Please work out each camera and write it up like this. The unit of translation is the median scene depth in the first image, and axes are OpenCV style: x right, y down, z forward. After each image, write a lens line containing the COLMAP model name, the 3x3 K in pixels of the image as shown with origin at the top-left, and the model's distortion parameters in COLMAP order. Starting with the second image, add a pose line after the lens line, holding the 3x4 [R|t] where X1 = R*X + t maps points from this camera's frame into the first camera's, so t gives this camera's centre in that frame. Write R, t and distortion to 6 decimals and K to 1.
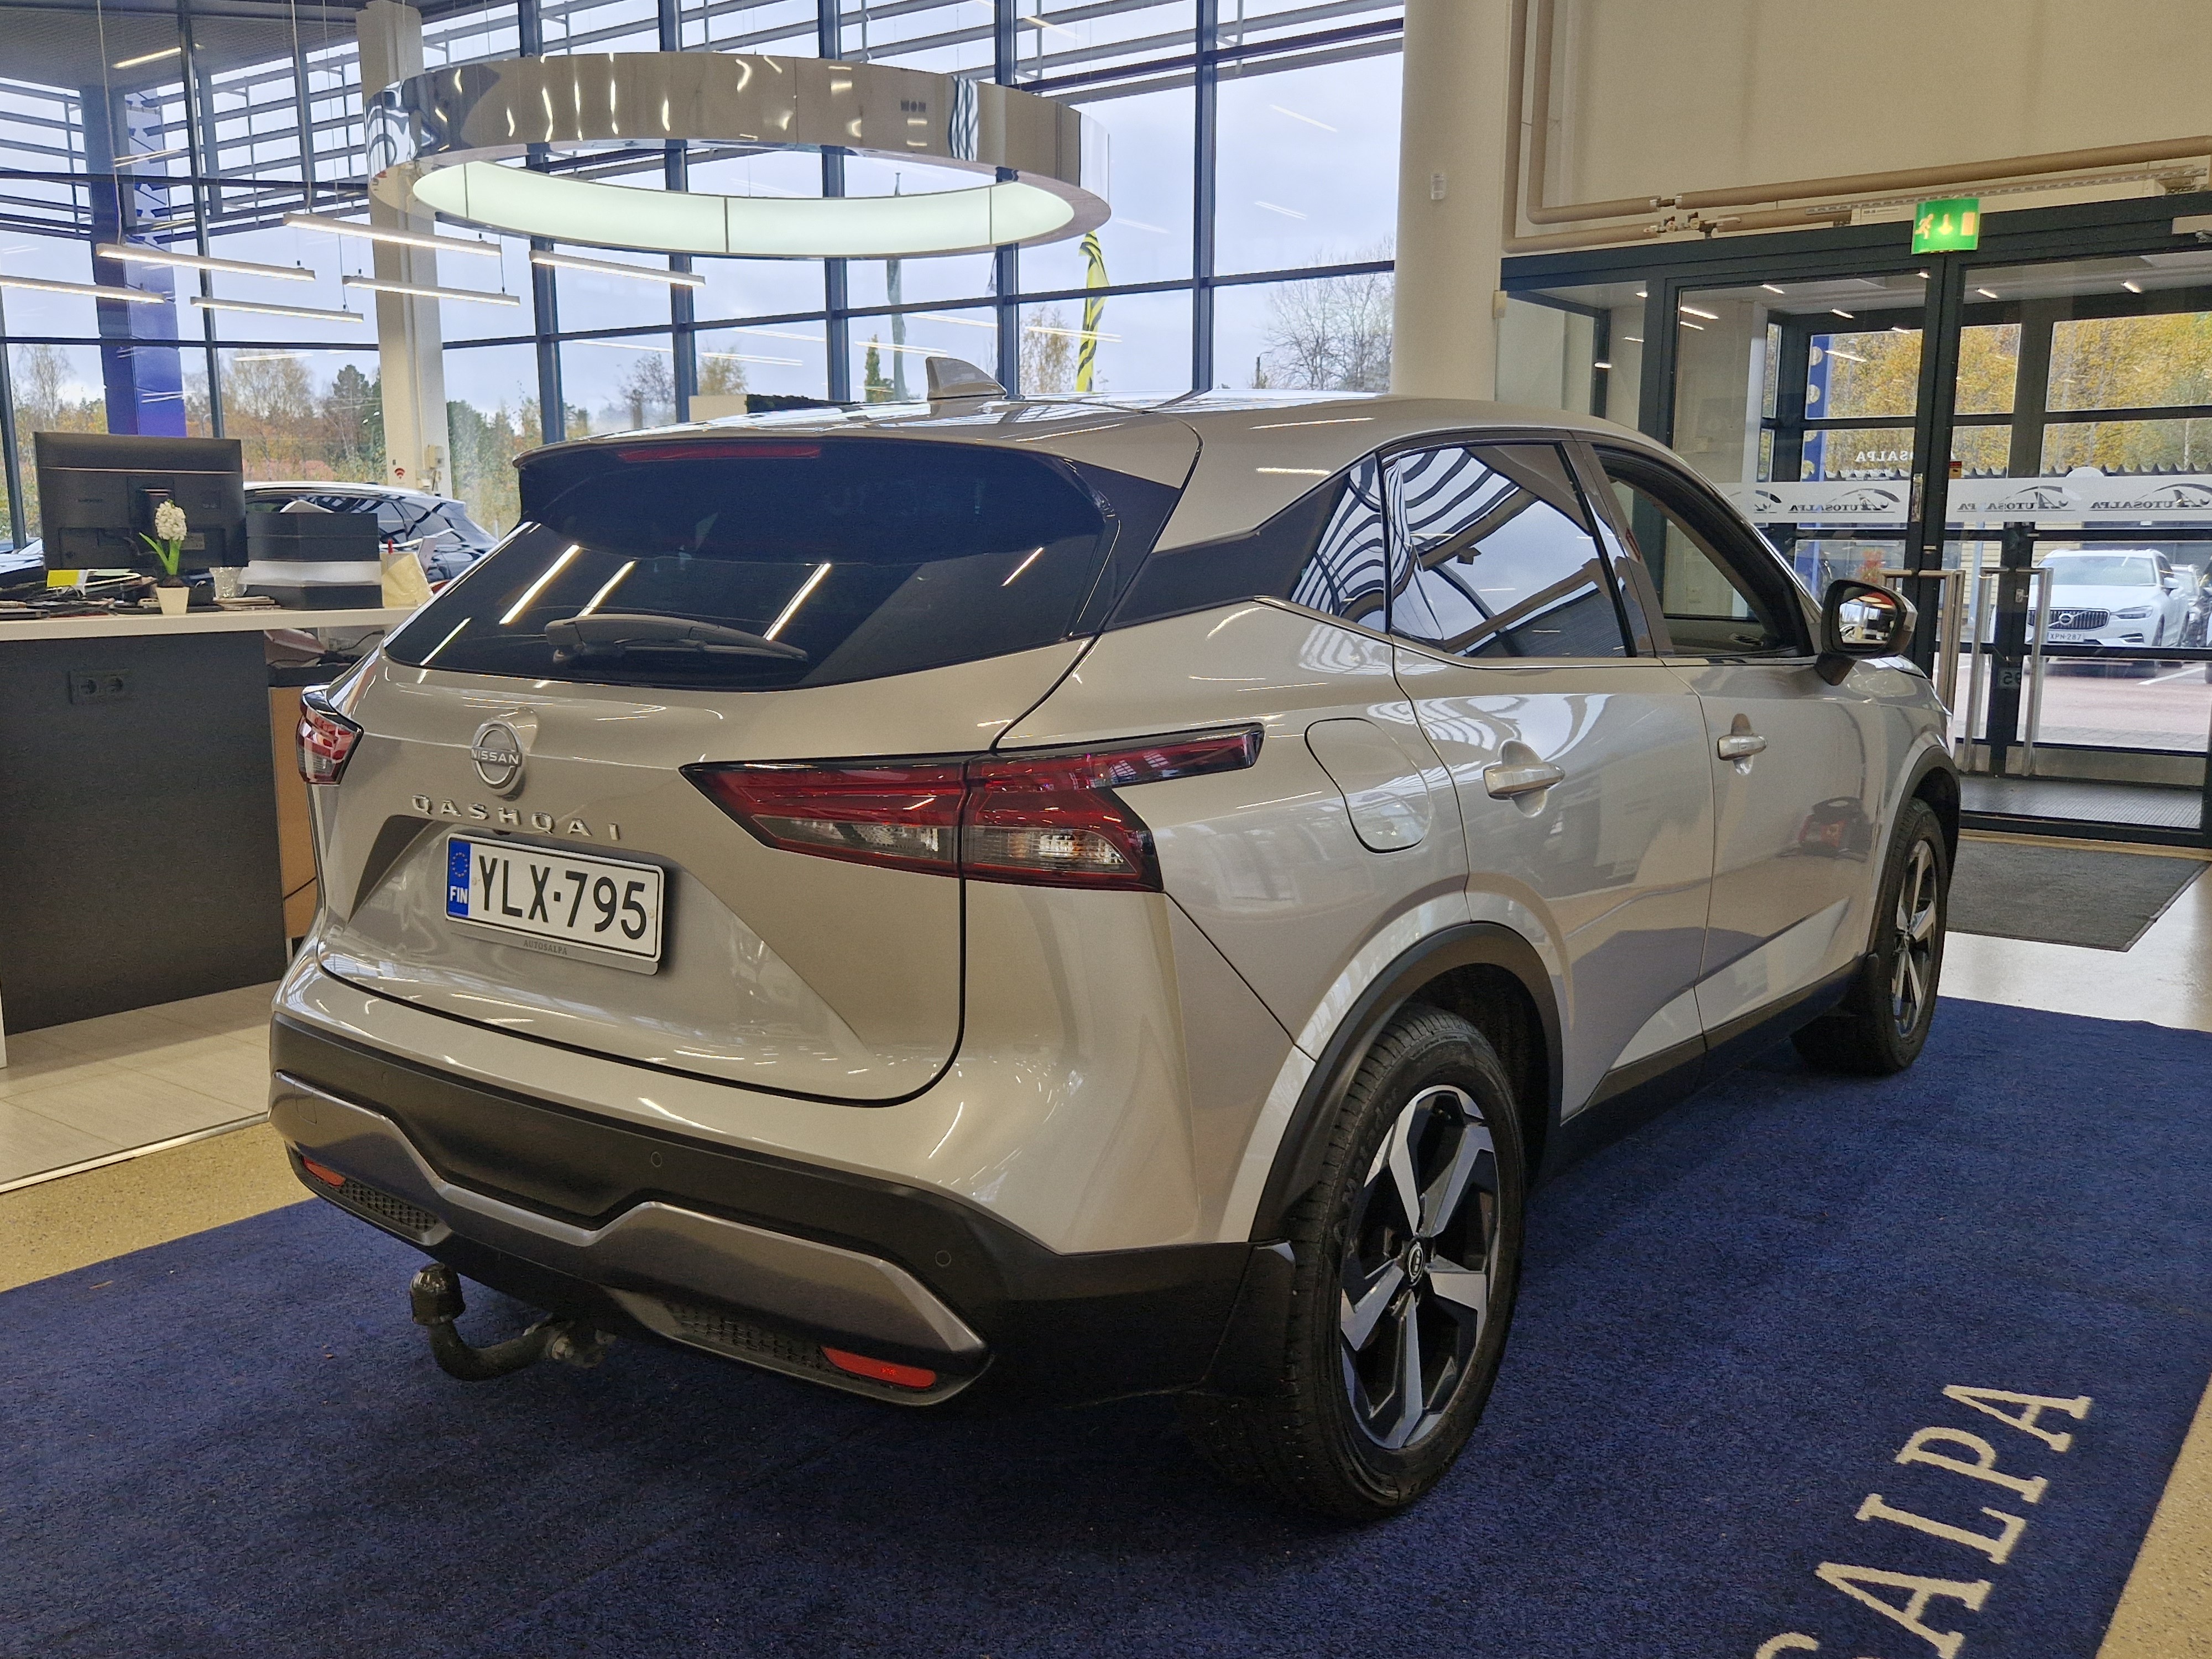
lens RADIAL K [[1905.2, 0, 1112.5], [0, 1905.2, 799.7], [0, 0, 1]] dist [0.079287, -0.082142]
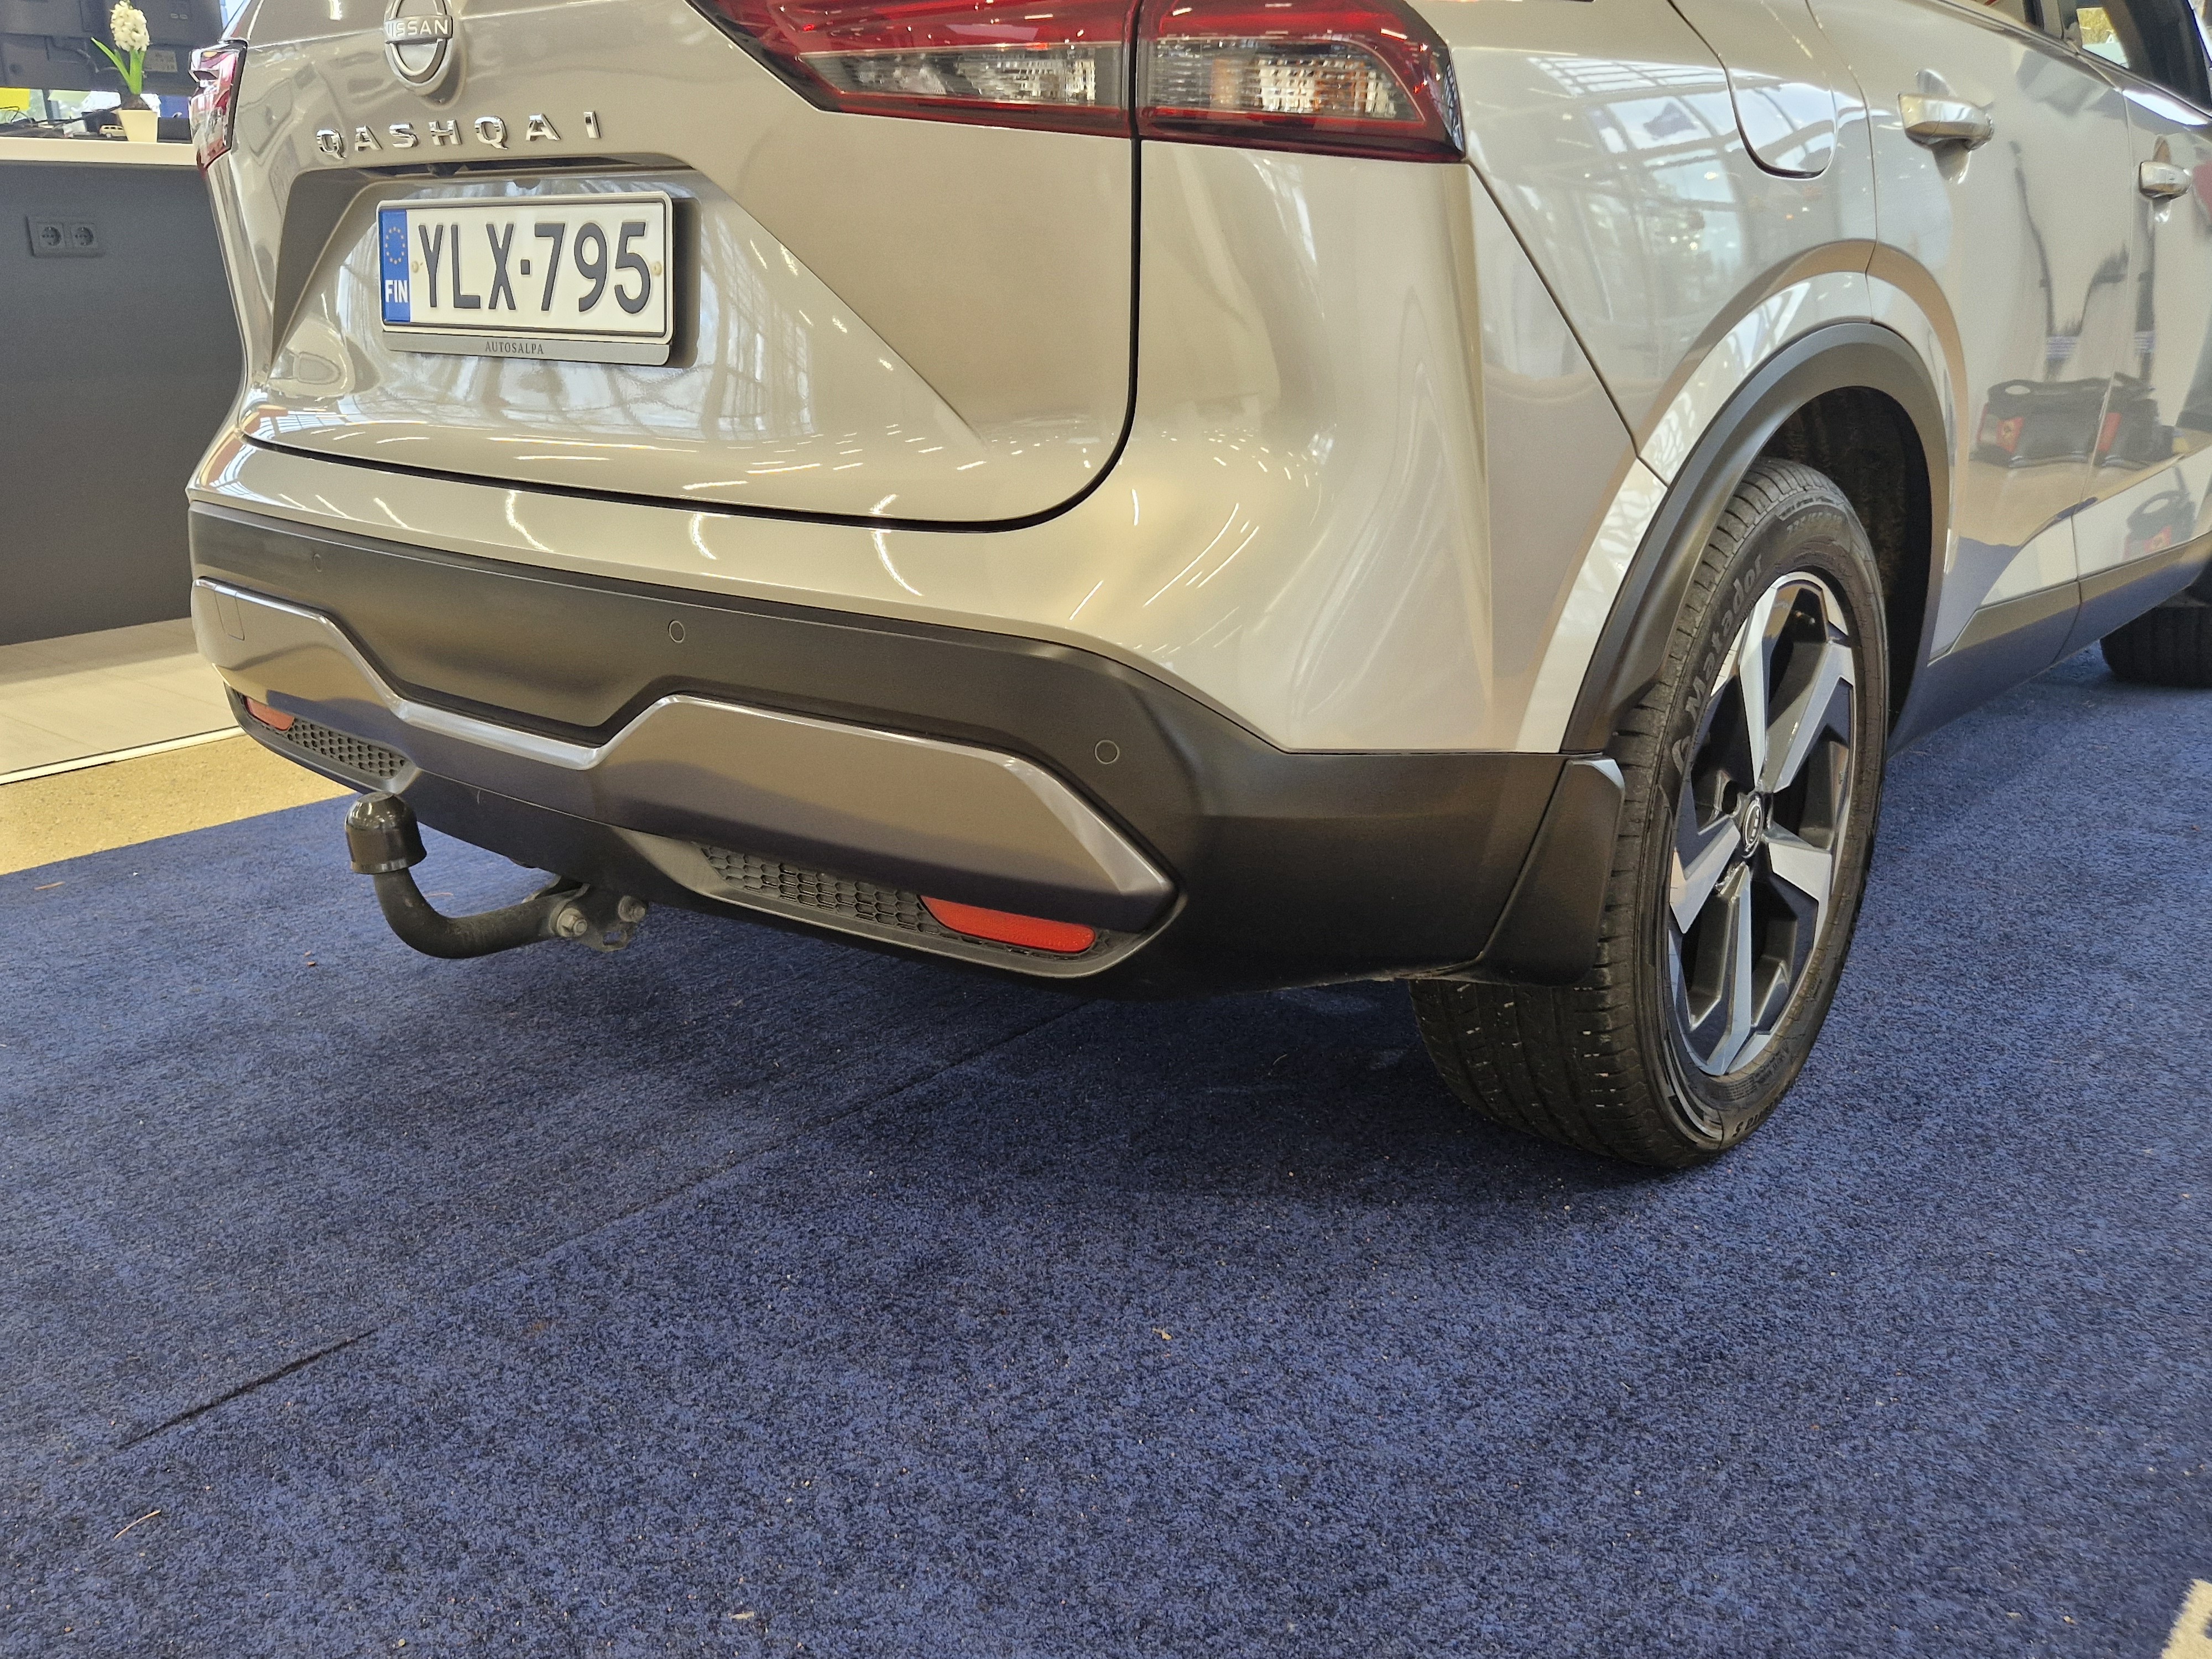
lens RADIAL K [[1905.2, 0, 1112.5], [0, 1905.2, 799.7], [0, 0, 1]] dist [0.079287, -0.082142]
pose [[0.998824, 0.005962, -0.048105, -0.045918], [0.000778, 0.990306, 0.138901, 0.137686], [0.048467, -0.138776, 0.989137, 0.296683]]
